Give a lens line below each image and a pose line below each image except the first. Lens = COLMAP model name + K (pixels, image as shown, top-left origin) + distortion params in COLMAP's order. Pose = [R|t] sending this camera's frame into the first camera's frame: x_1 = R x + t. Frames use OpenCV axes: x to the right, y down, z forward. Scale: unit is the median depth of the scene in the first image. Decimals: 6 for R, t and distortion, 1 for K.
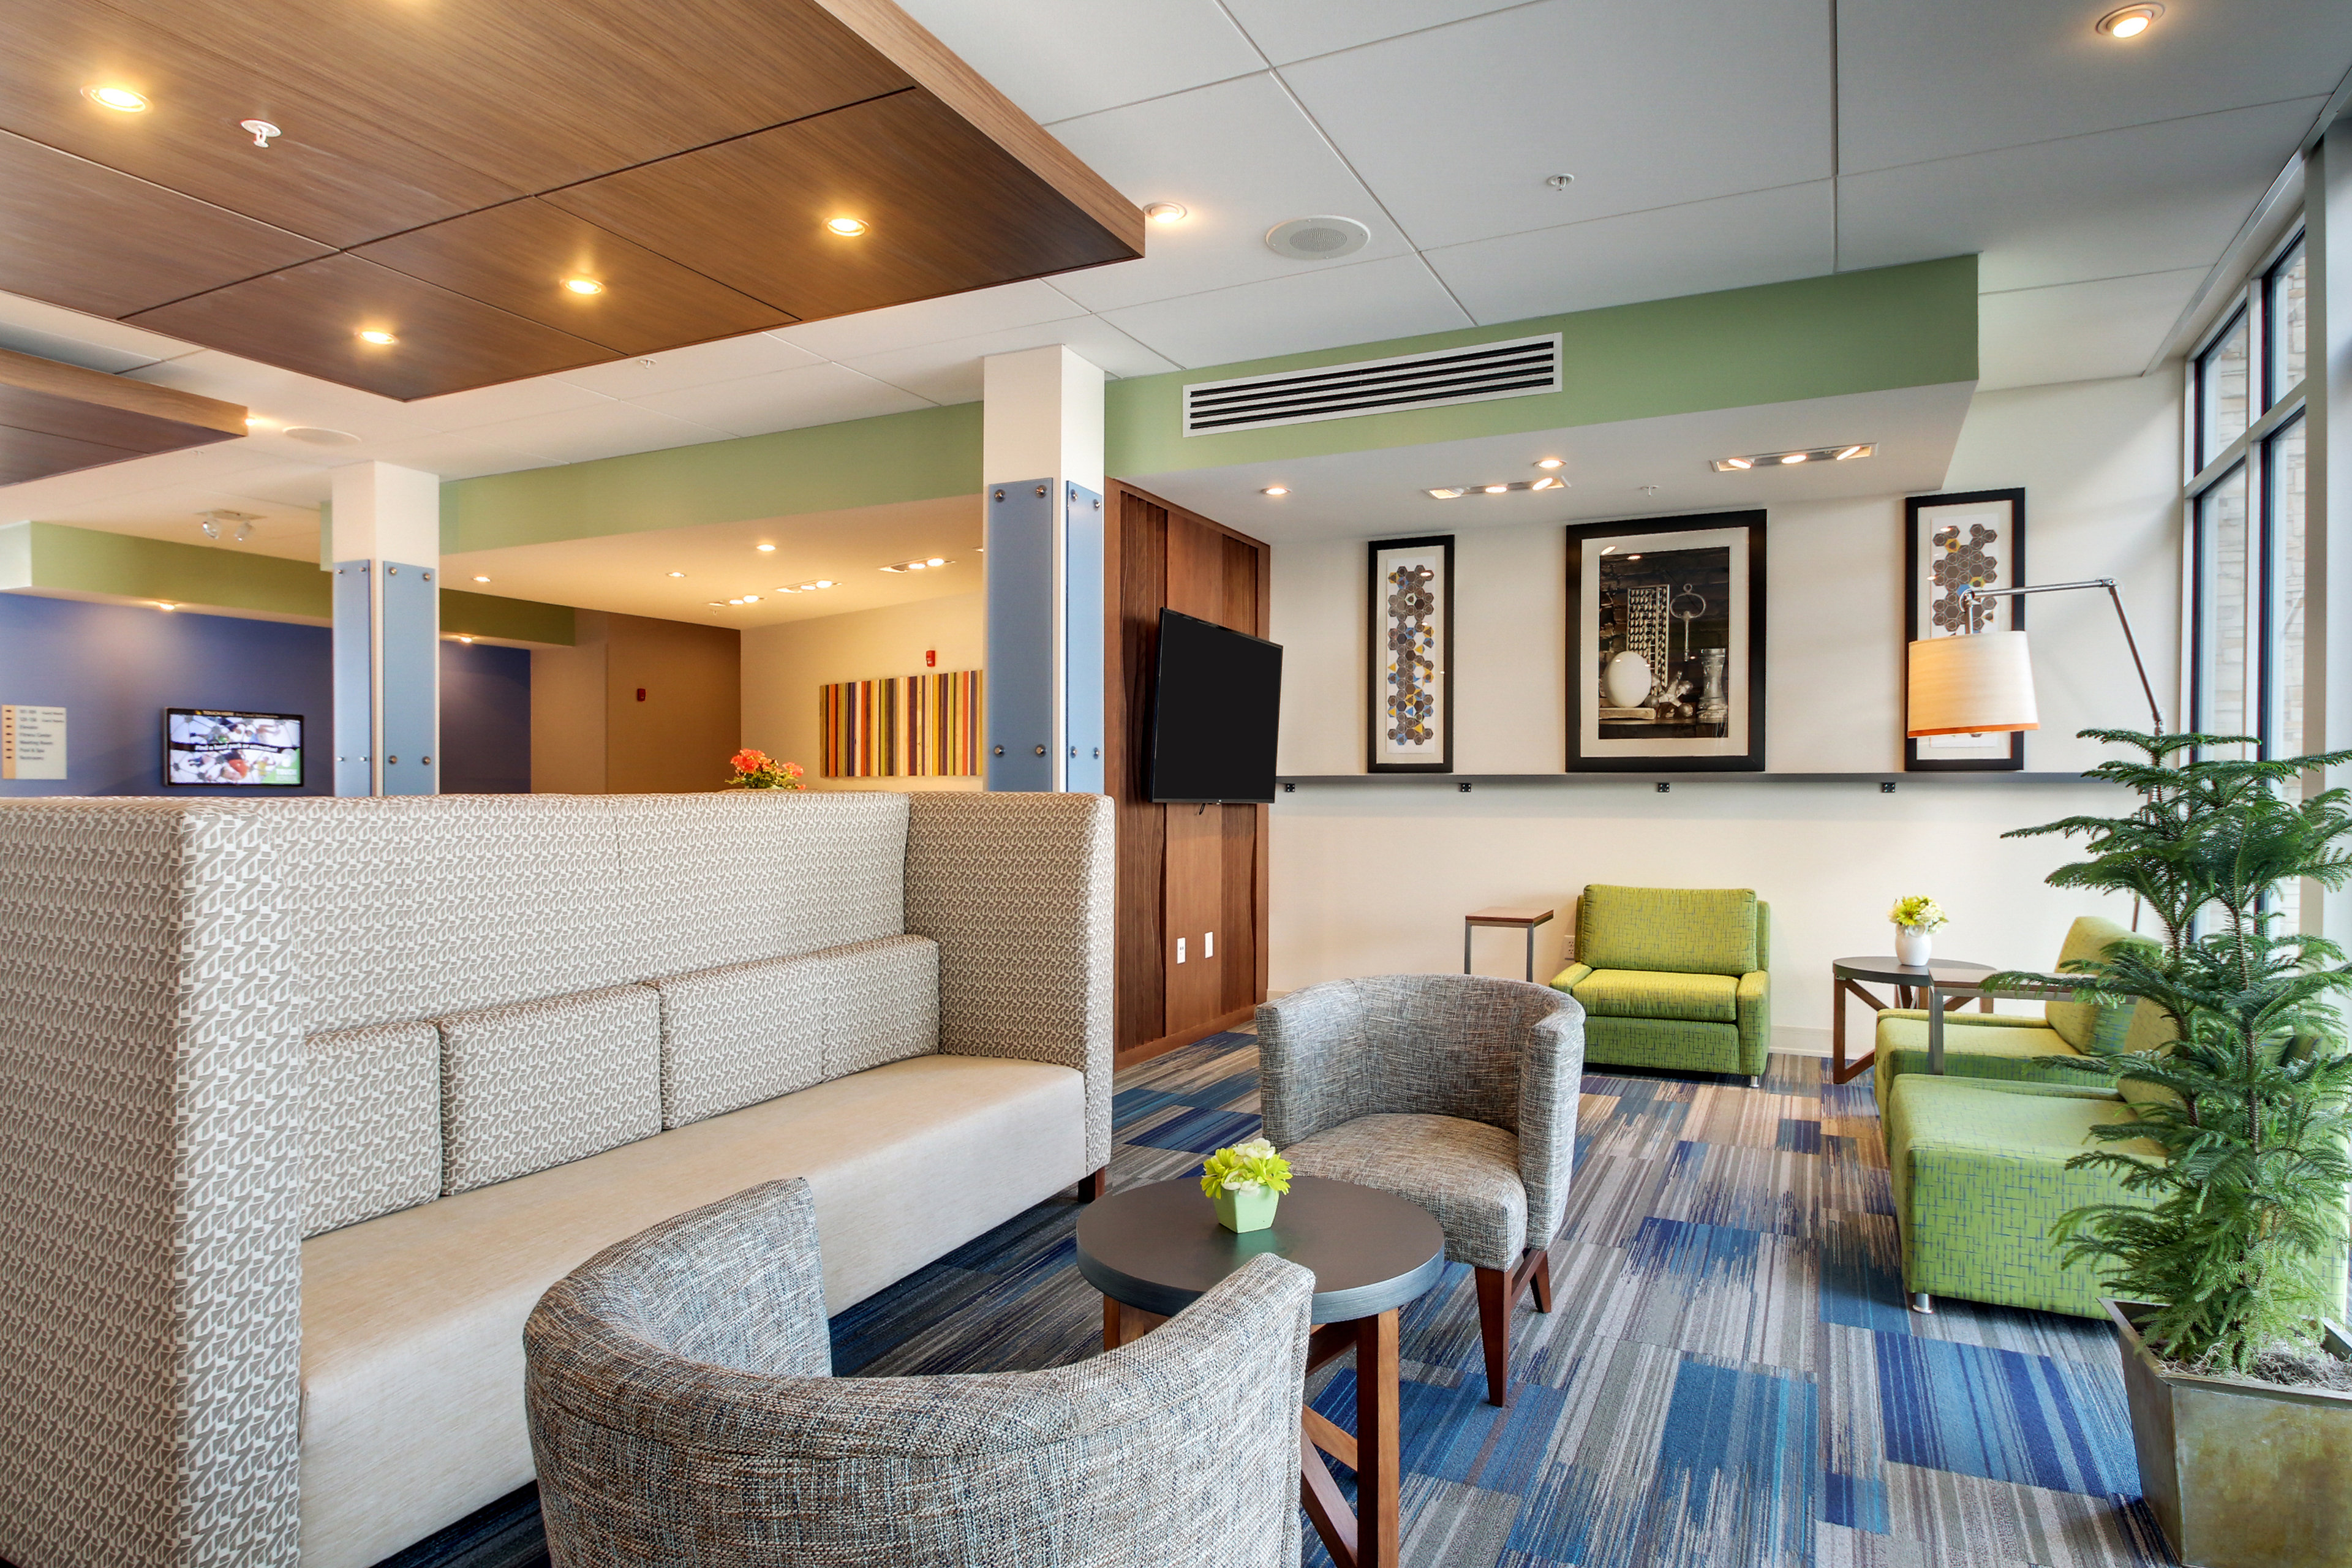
lens RADIAL K [[1300.3, 0, 1176.0], [0, 1300.3, 784.0], [0, 0, 1]] dist [0.016551, 0.000233]
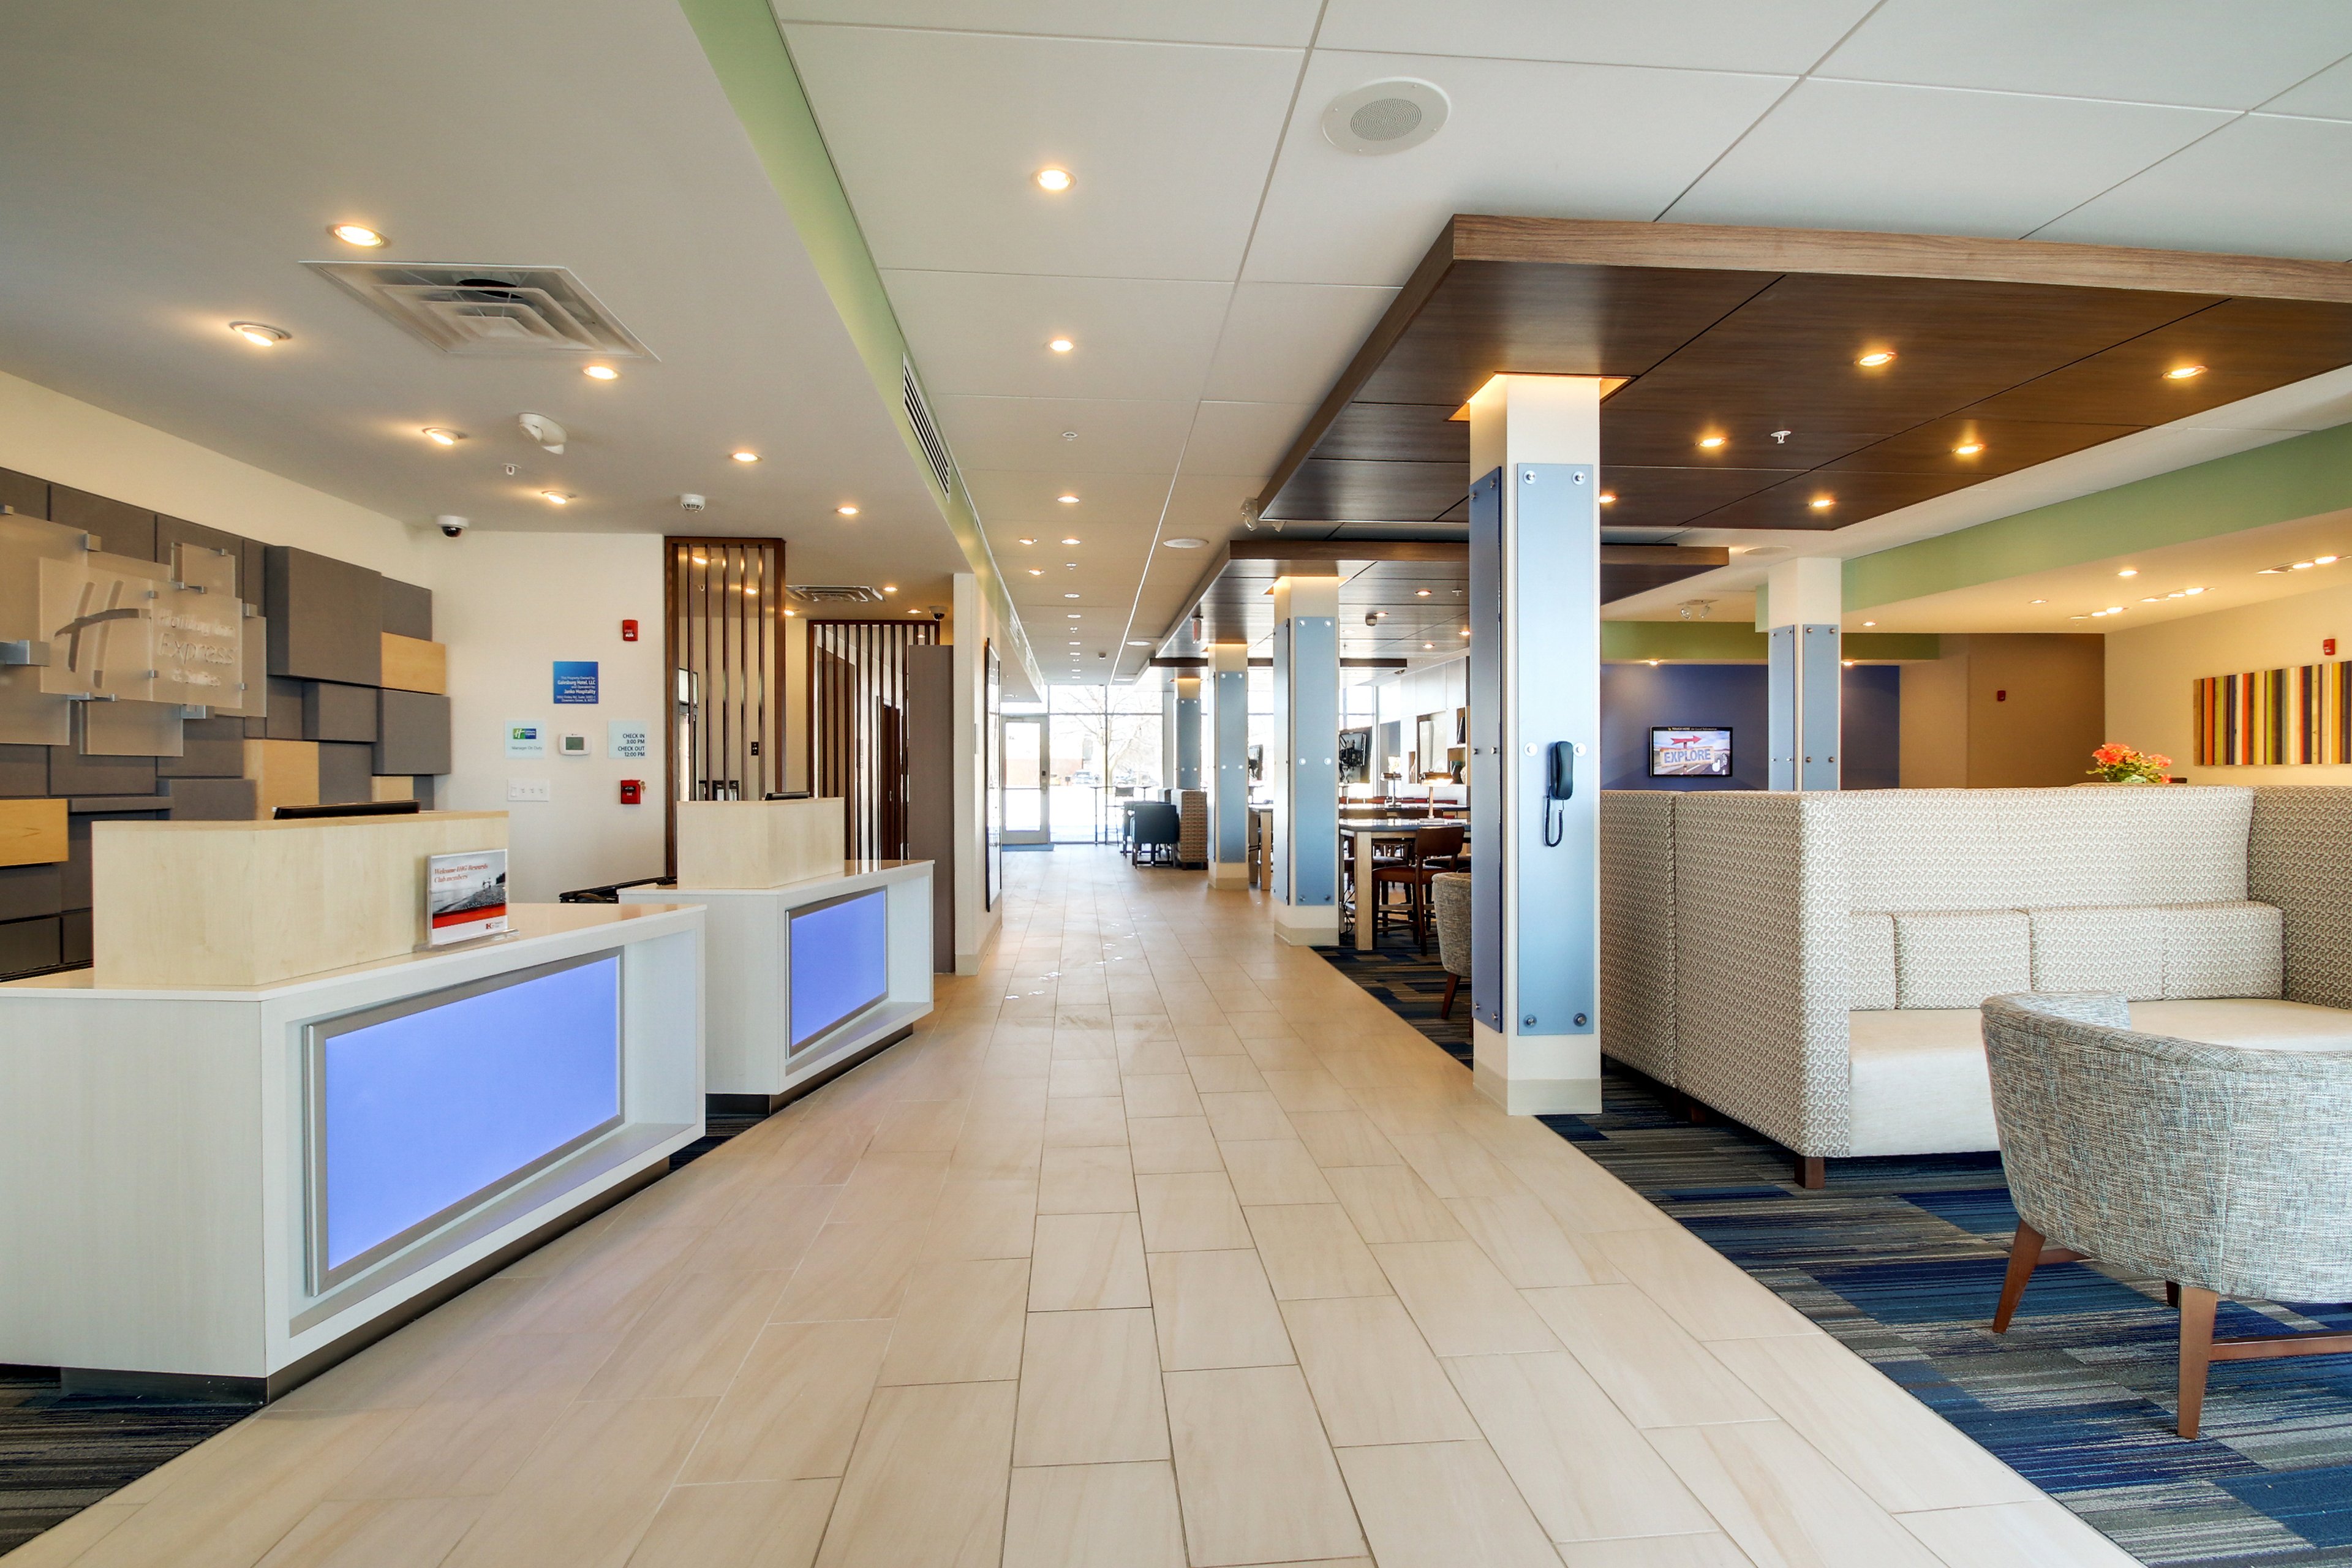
lens RADIAL K [[1132.8, 0, 1176.0], [0, 1132.8, 784.0], [0, 0, 1]] dist [-0.001217, -0.009567]
pose [[0.527740, 0.003054, -0.849400, 0.092118], [0.006895, 0.999945, 0.007879, -0.007523], [0.849378, -0.010014, 0.527690, -0.251320]]
